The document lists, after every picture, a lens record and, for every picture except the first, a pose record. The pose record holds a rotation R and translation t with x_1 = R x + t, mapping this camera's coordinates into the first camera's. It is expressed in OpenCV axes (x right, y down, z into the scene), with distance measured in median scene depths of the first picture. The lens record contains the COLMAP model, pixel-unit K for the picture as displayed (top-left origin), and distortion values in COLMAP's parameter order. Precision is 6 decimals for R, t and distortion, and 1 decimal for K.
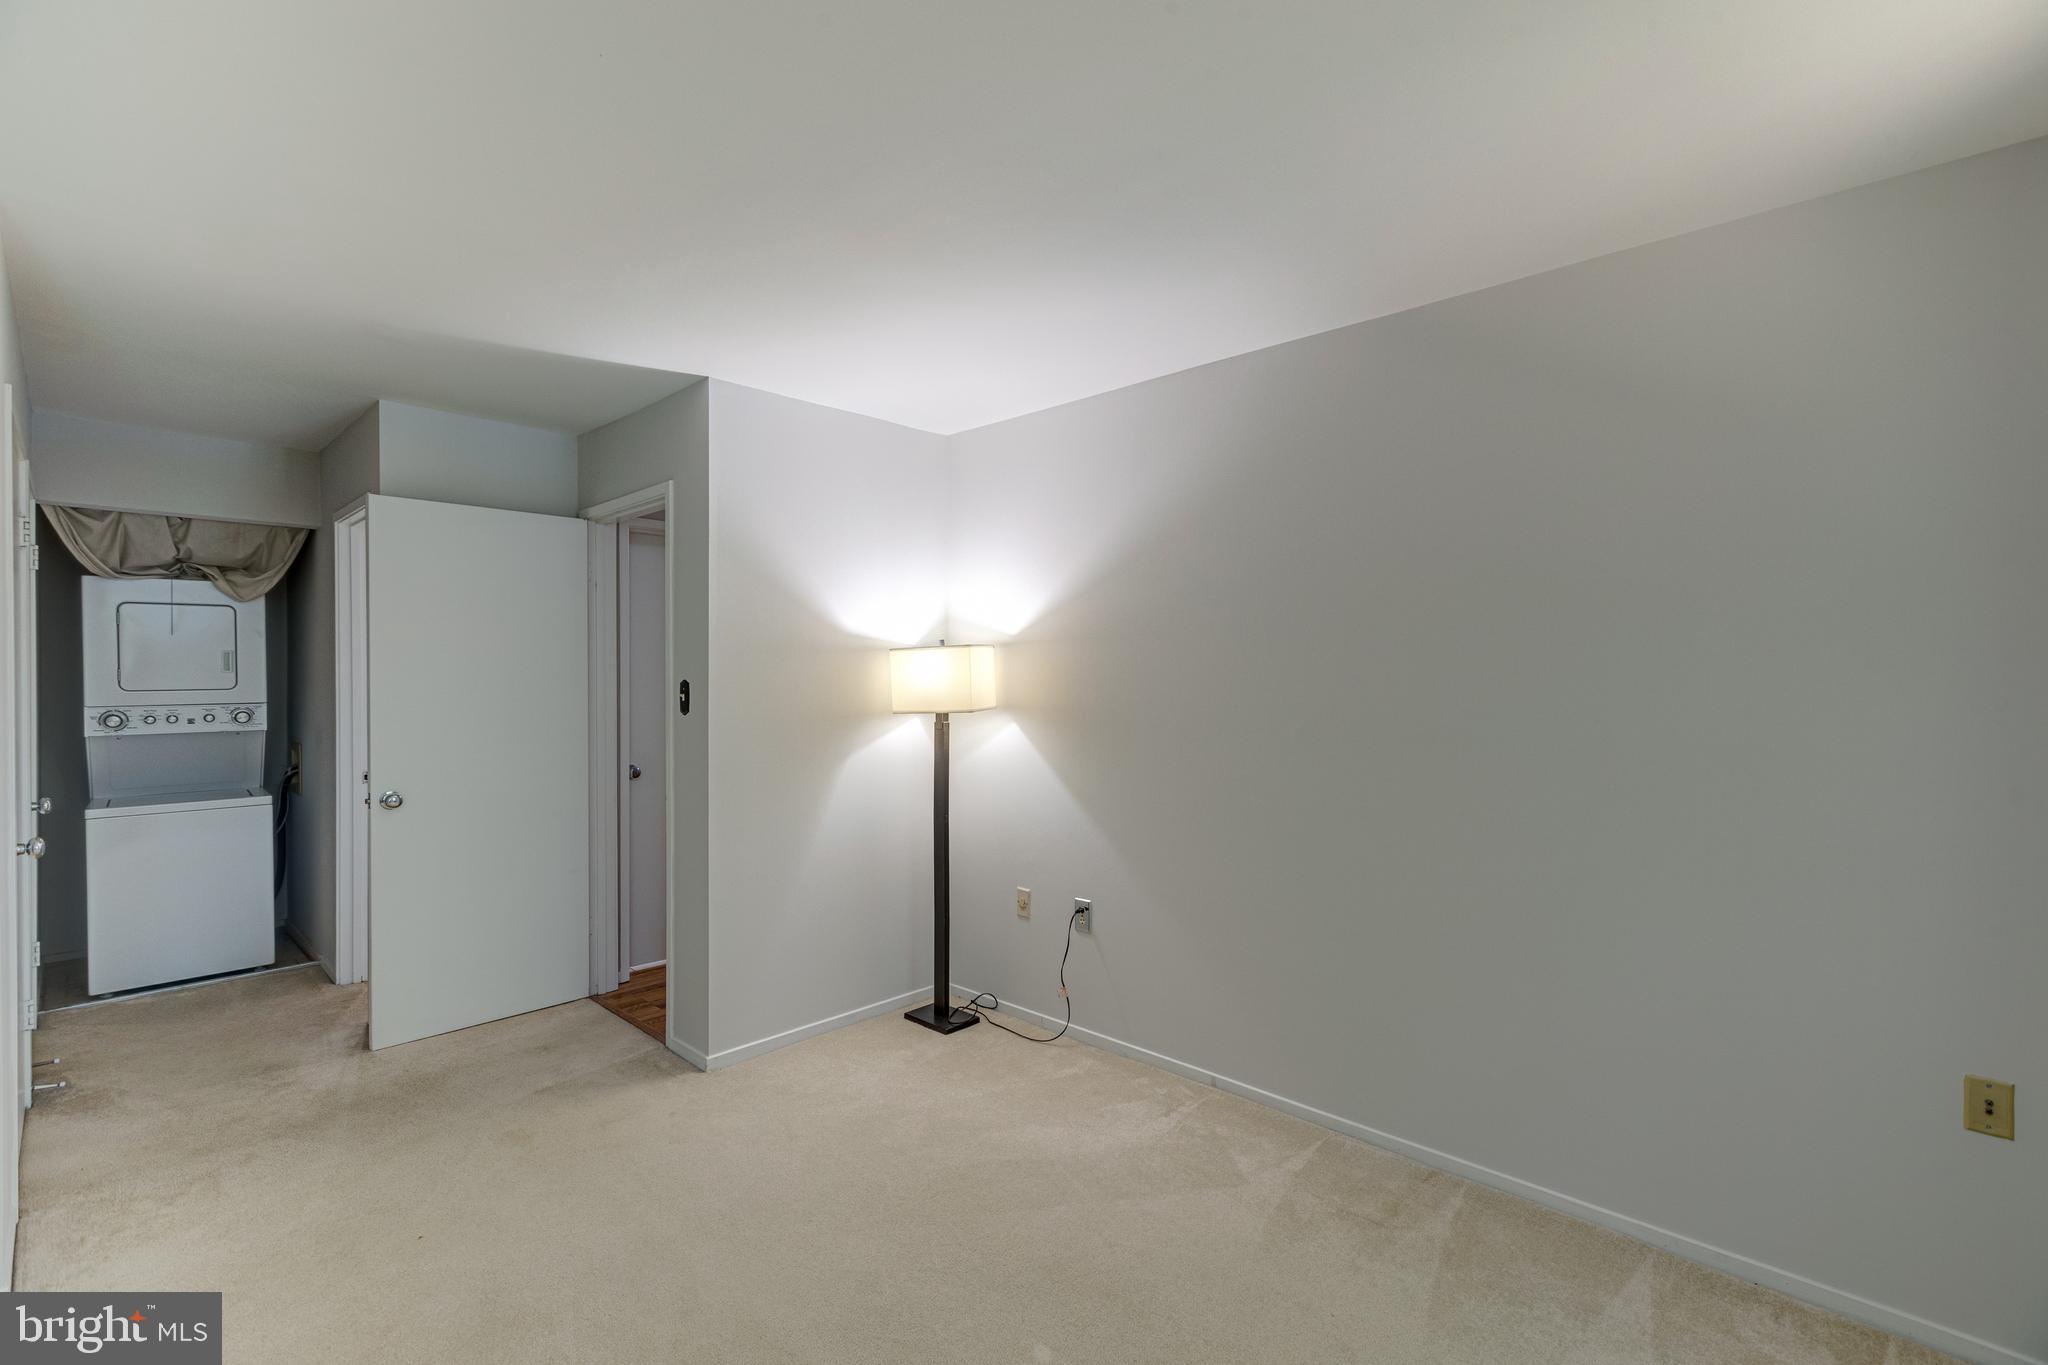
lens RADIAL K [[905.6, 0, 1017.1], [0, 905.6, 679.0], [0, 0, 1]] dist [0.002168, -0.000960]
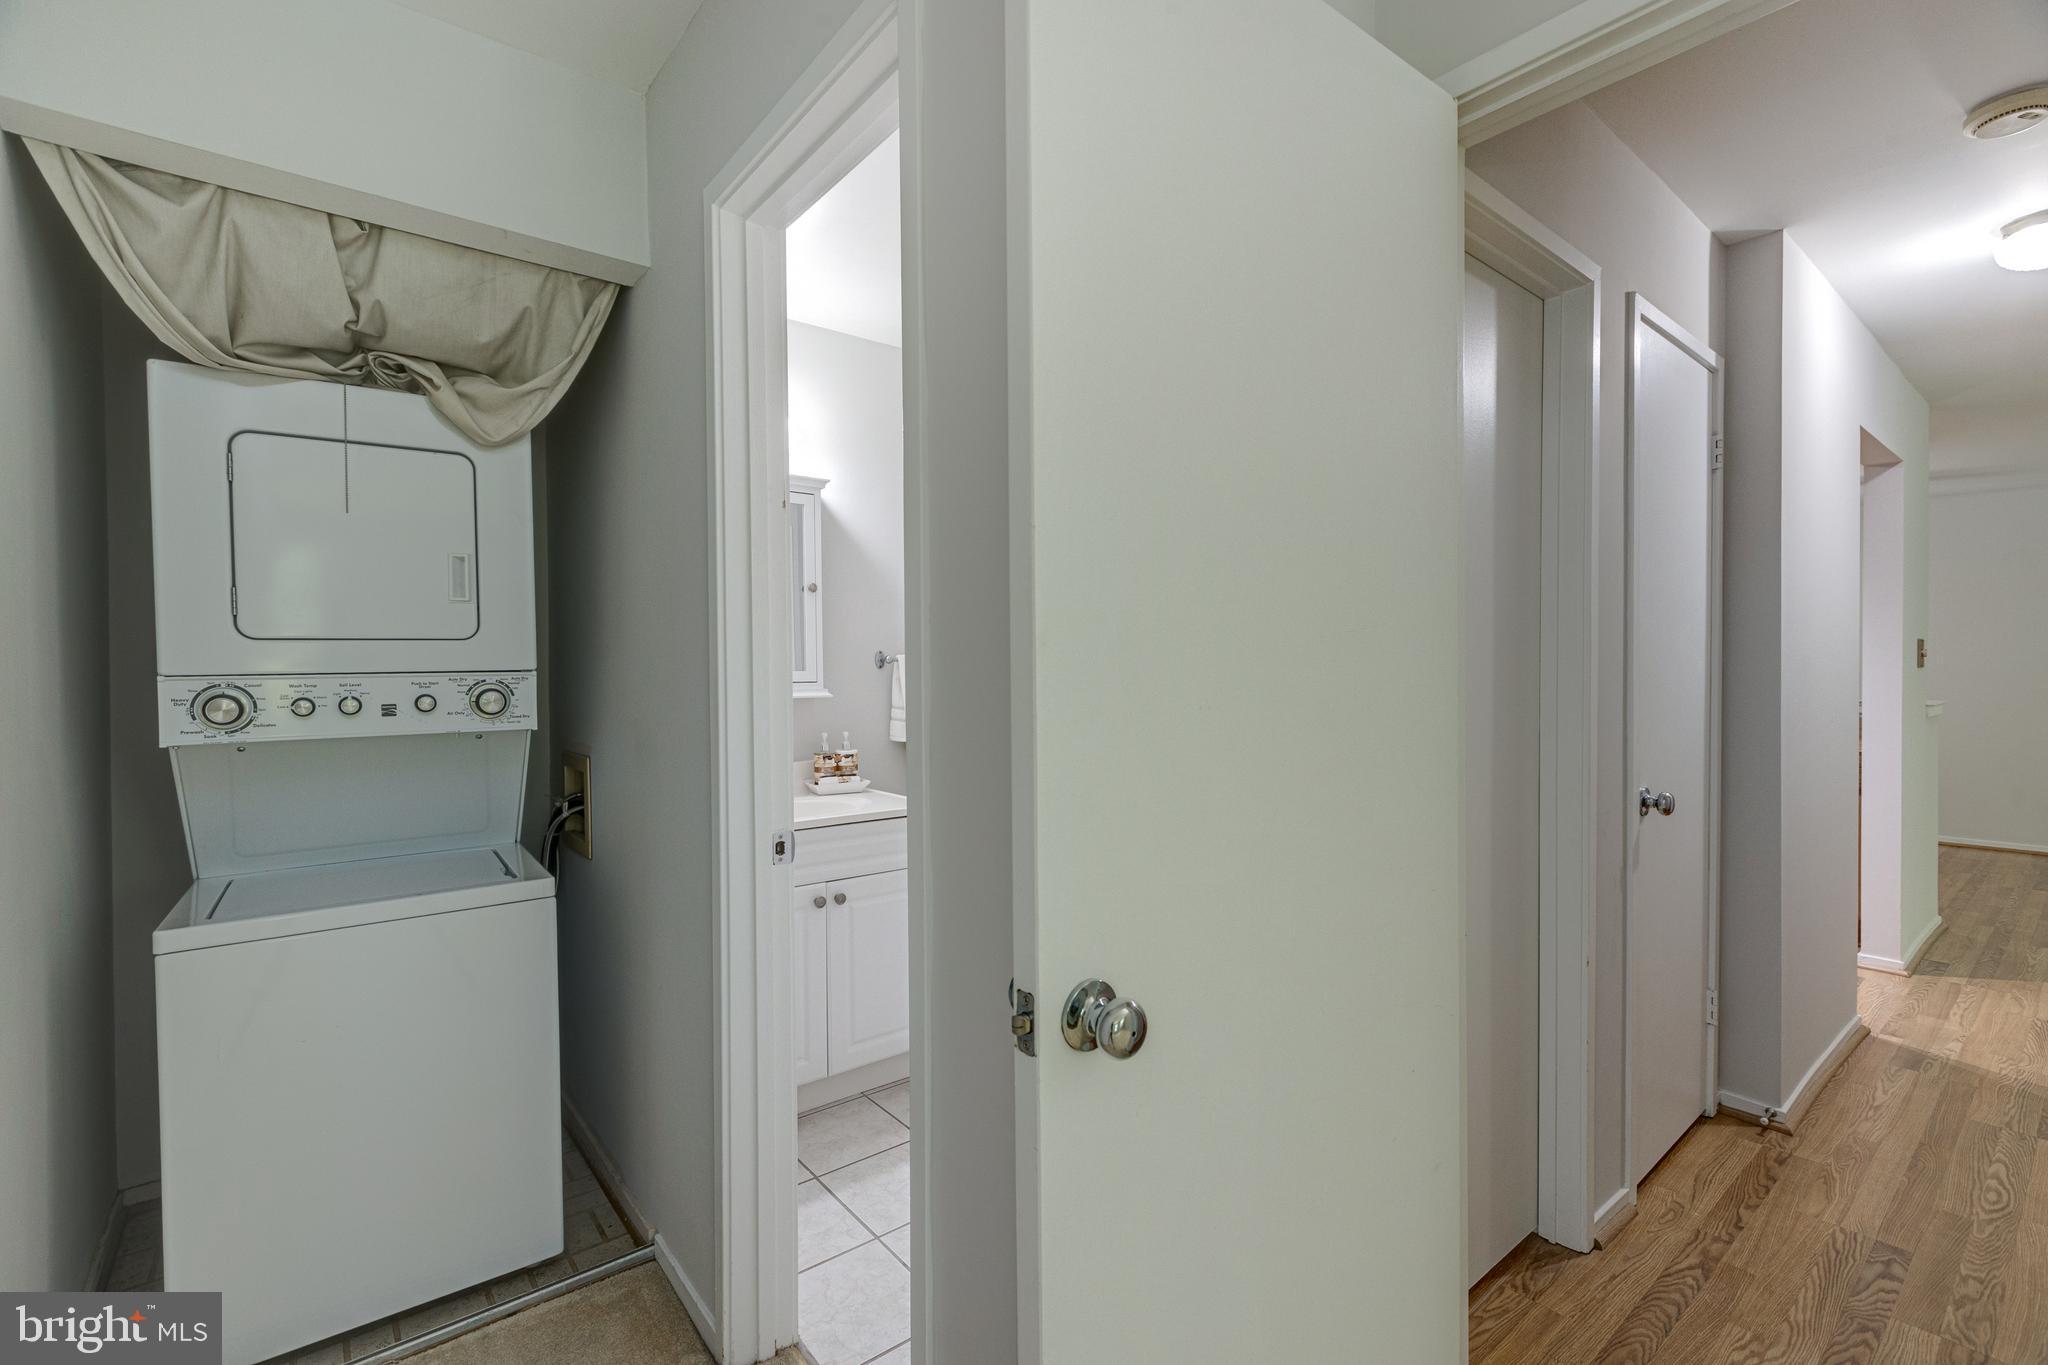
lens RADIAL K [[905.6, 0, 1016.0], [0, 905.6, 680.9], [0, 0, 1]] dist [0.002168, -0.000960]
pose [[0.991131, -0.003356, -0.132849, -0.551222], [0.005063, 0.999909, 0.012511, 0.028274], [0.132795, -0.013073, 0.991057, 0.604794]]
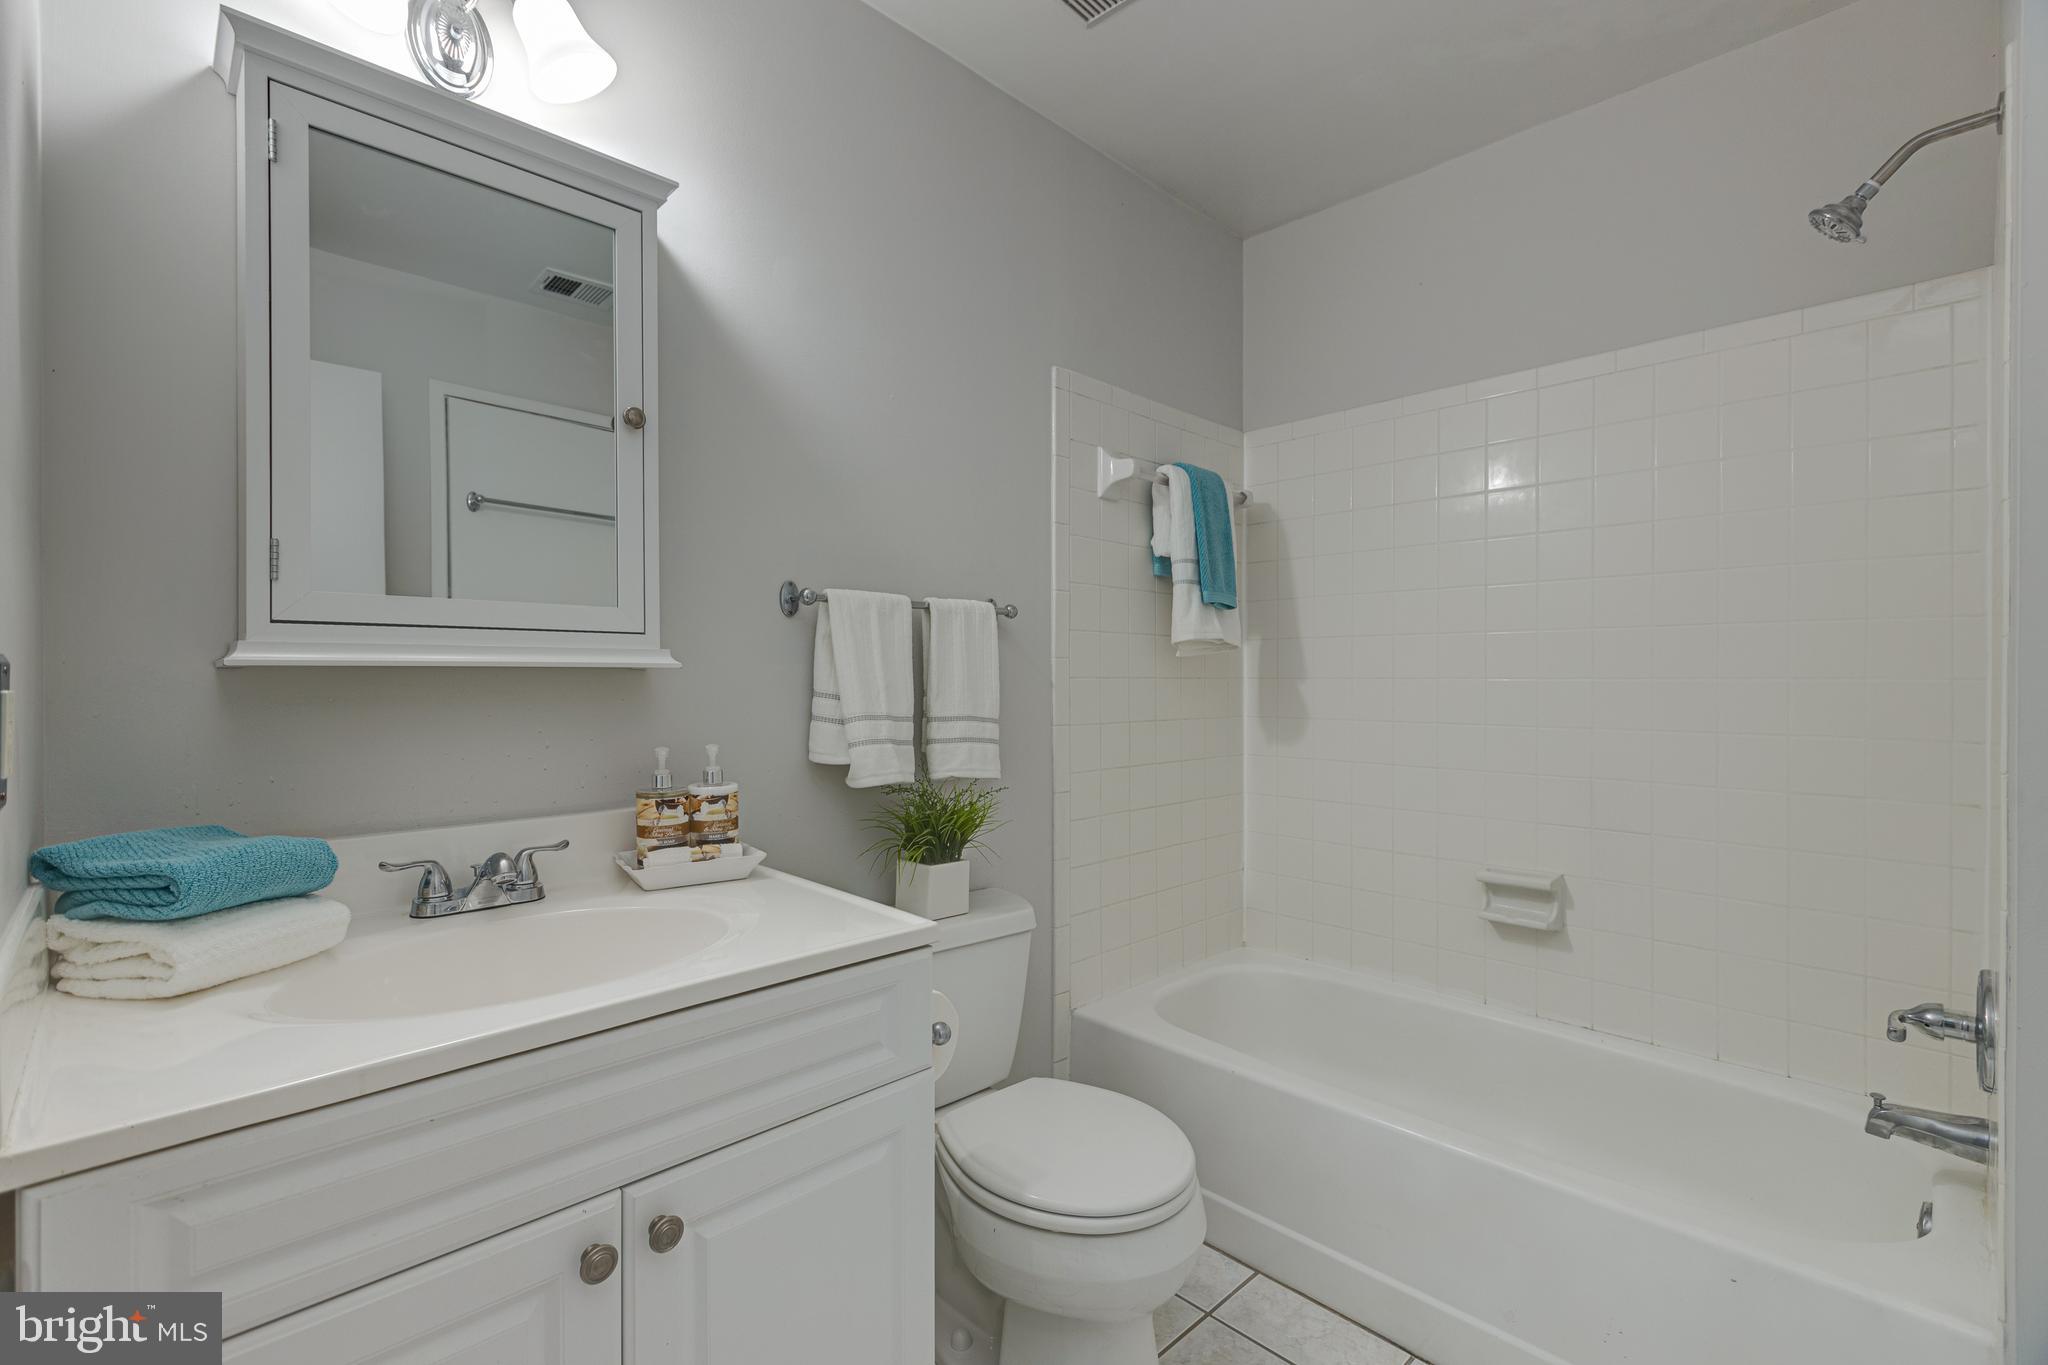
lens RADIAL K [[905.6, 0, 1017.8], [0, 905.6, 681.4], [0, 0, 1]] dist [0.002168, -0.000960]
pose [[0.999292, -0.003418, -0.037467, -0.611663], [0.003218, 0.999980, -0.005389, 0.044003], [0.037485, 0.005265, 0.999283, 0.814676]]
